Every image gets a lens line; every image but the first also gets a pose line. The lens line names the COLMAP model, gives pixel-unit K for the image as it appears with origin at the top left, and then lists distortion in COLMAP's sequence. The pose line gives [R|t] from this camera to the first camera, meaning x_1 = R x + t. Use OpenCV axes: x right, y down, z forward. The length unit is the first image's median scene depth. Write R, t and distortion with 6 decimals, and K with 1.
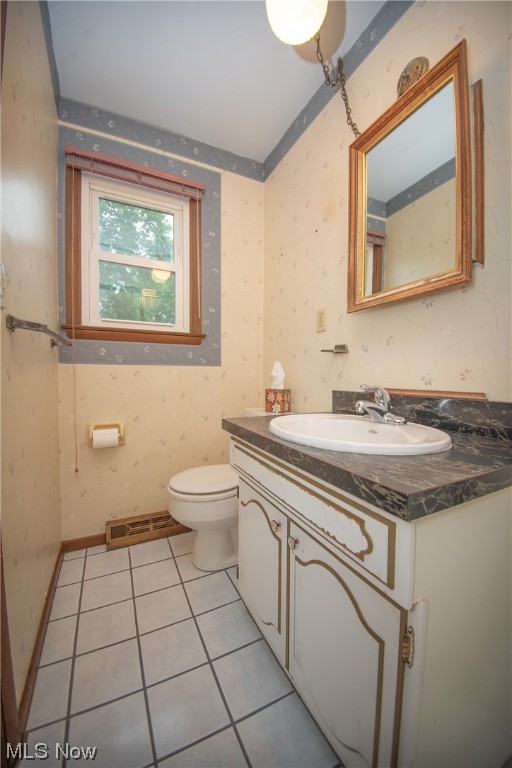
lens RADIAL K [[312.8, 0, 256.0], [0, 312.8, 384.0], [0, 0, 1]] dist [-0.000253, -0.016502]
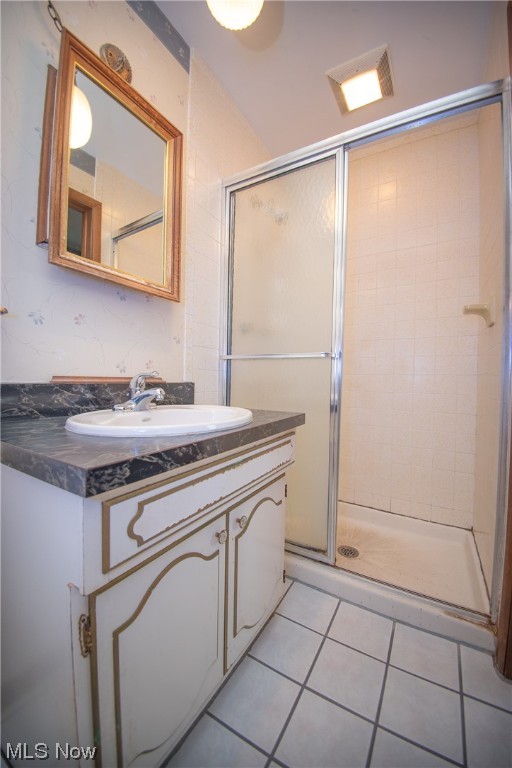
lens RADIAL K [[312.8, 0, 256.0], [0, 312.8, 384.0], [0, 0, 1]] dist [-0.000253, -0.016502]
pose [[-0.585351, -0.022583, 0.810465, -0.596568], [0.007758, 0.999410, 0.033451, 0.010971], [-0.810743, 0.025868, -0.584831, 1.257769]]
